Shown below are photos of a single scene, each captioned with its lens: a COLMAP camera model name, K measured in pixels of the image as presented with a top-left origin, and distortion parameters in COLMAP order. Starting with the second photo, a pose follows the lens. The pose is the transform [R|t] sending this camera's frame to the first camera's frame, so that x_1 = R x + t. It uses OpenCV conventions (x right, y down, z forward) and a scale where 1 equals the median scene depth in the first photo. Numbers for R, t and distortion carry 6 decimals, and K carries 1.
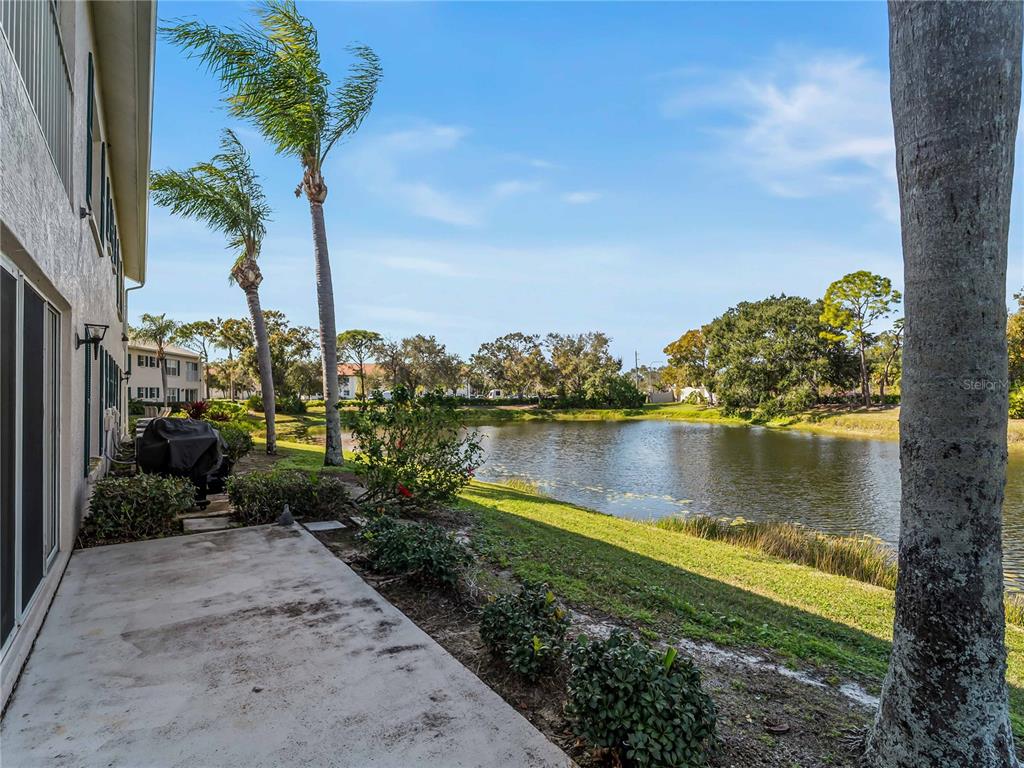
lens RADIAL K [[468.5, 0, 497.2], [0, 468.5, 390.4], [0, 0, 1]] dist [-0.000726, -0.002752]
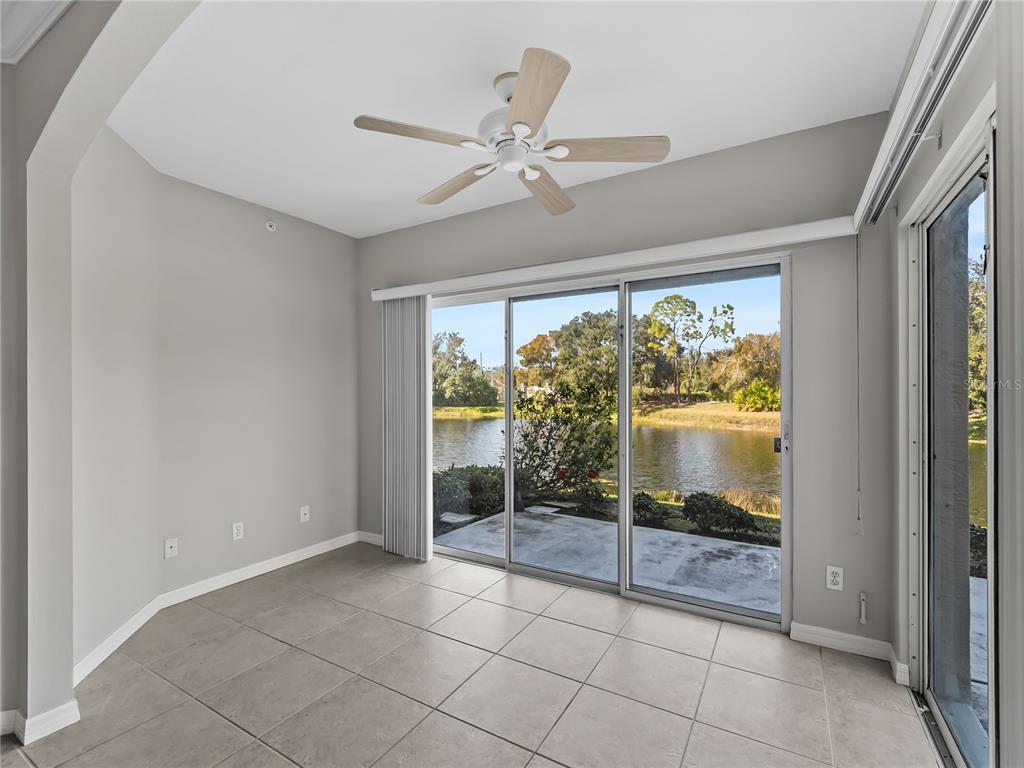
lens RADIAL K [[468.5, 0, 513.7], [0, 468.5, 391.1], [0, 0, 1]] dist [-0.000726, -0.002752]
pose [[0.926759, 0.004614, 0.375627, -0.083968], [-0.006503, 0.999972, 0.003763, 0.000928], [-0.375600, -0.005930, 0.926763, 0.001416]]
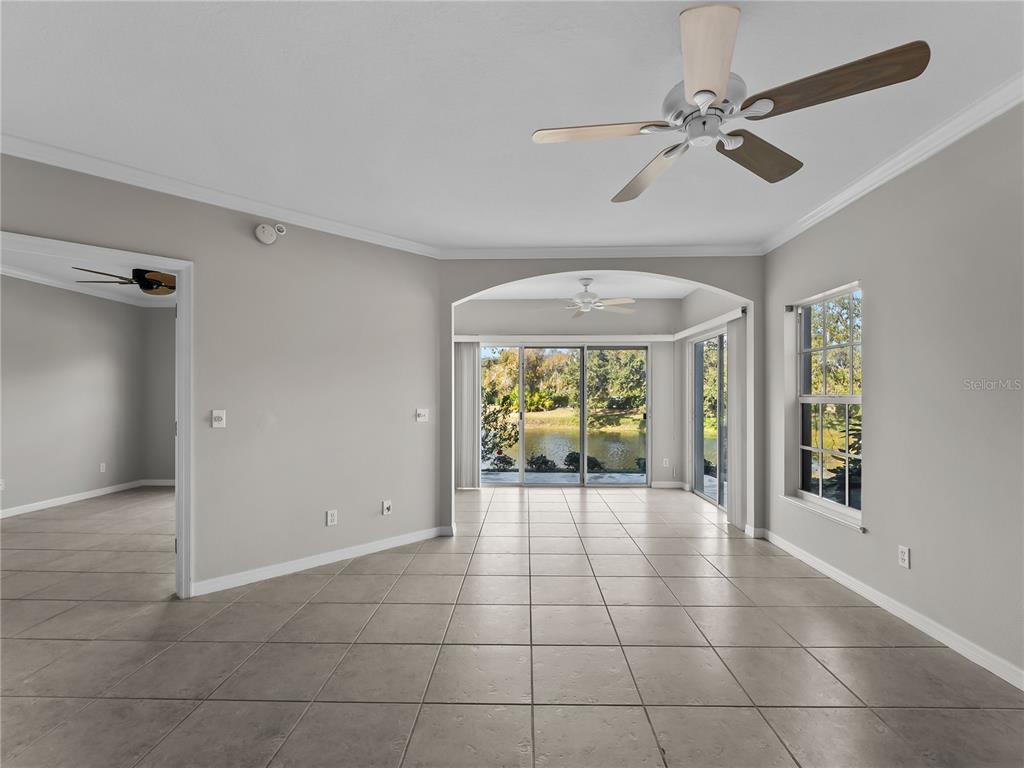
lens RADIAL K [[468.5, 0, 516.1], [0, 468.5, 394.1], [0, 0, 1]] dist [-0.000726, -0.002752]
pose [[0.630601, 0.007798, 0.776068, -0.157912], [-0.009182, 0.999954, -0.002587, 0.001263], [-0.776053, -0.005495, 0.630644, -0.015694]]
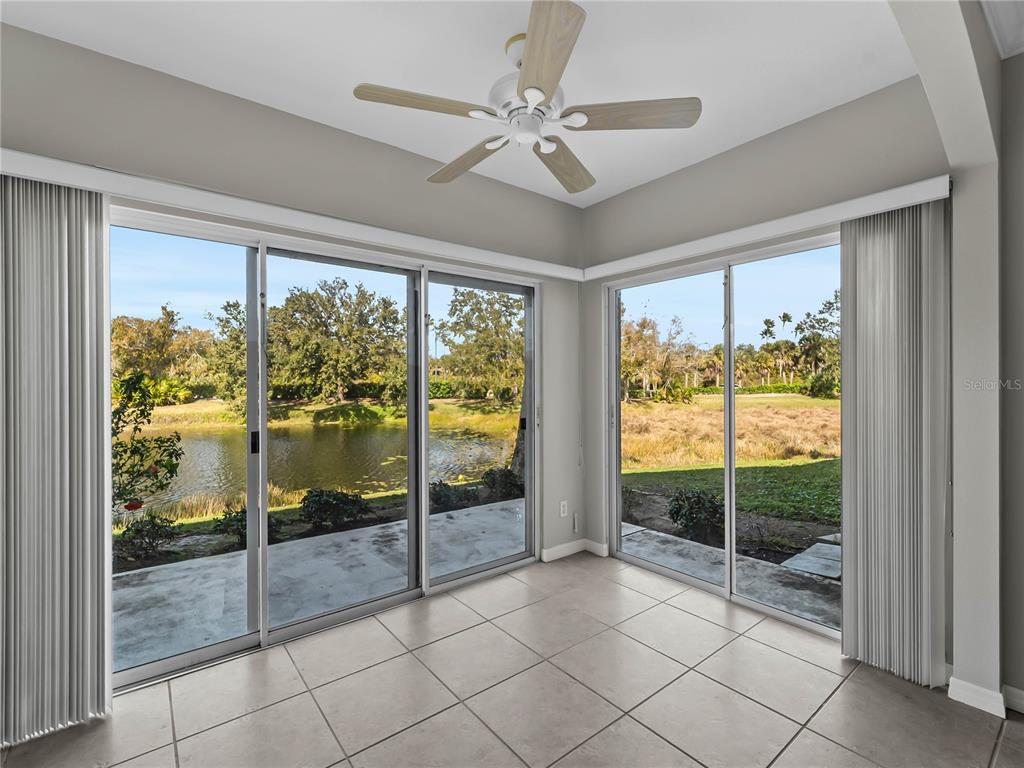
lens RADIAL K [[468.5, 0, 520.8], [0, 468.5, 388.1], [0, 0, 1]] dist [-0.000726, -0.002752]
pose [[-0.023266, -0.005395, 0.999715, -0.104575], [-0.004727, 0.999975, 0.005287, 0.001199], [-0.999718, -0.004602, -0.023291, 0.037952]]
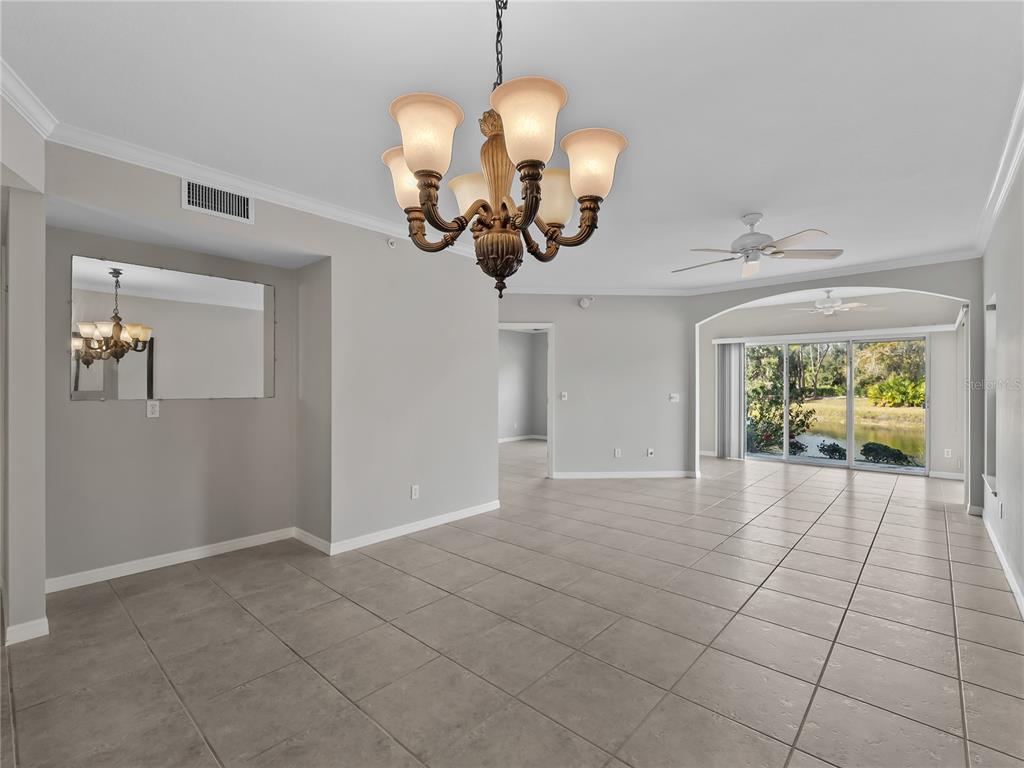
lens RADIAL K [[468.5, 0, 510.0], [0, 468.5, 387.0], [0, 0, 1]] dist [-0.000726, -0.002752]
pose [[0.984041, 0.005881, 0.177846, -0.171385], [-0.007662, 0.999927, 0.009329, 0.001106], [-0.177778, -0.010543, 0.984014, -0.067079]]
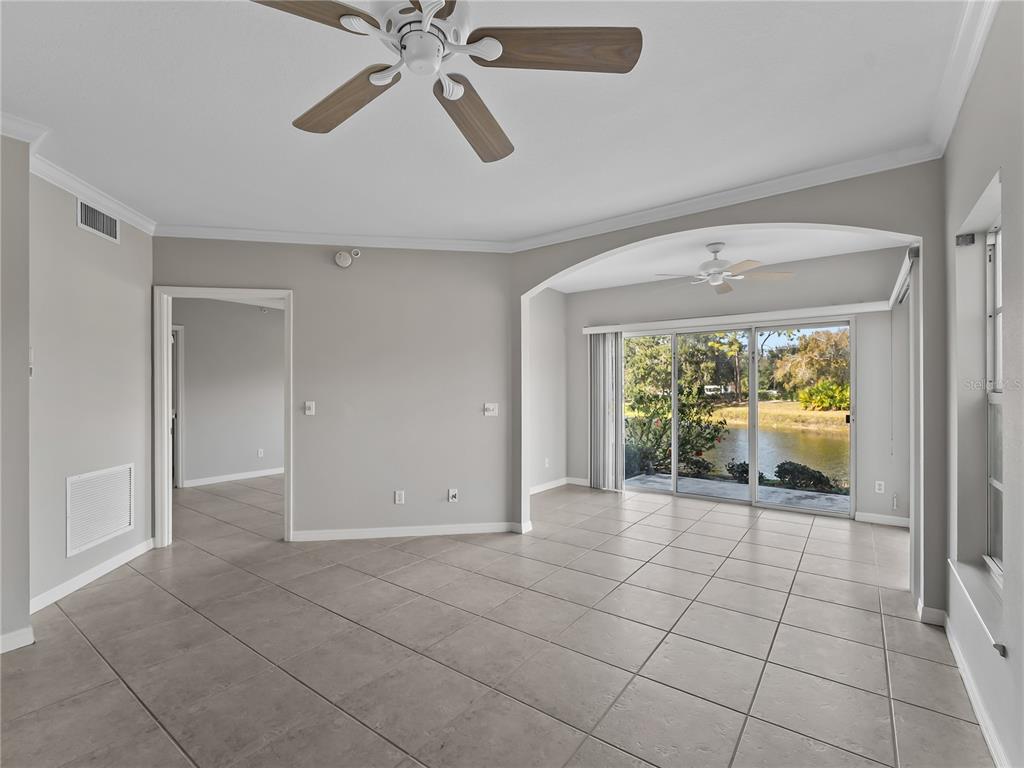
lens RADIAL K [[468.5, 0, 511.1], [0, 468.5, 389.9], [0, 0, 1]] dist [-0.000726, -0.002752]
pose [[0.961908, 0.004940, 0.273328, -0.125835], [-0.006534, 0.999967, 0.004923, 0.000974], [-0.273295, -0.006522, 0.961908, -0.031594]]
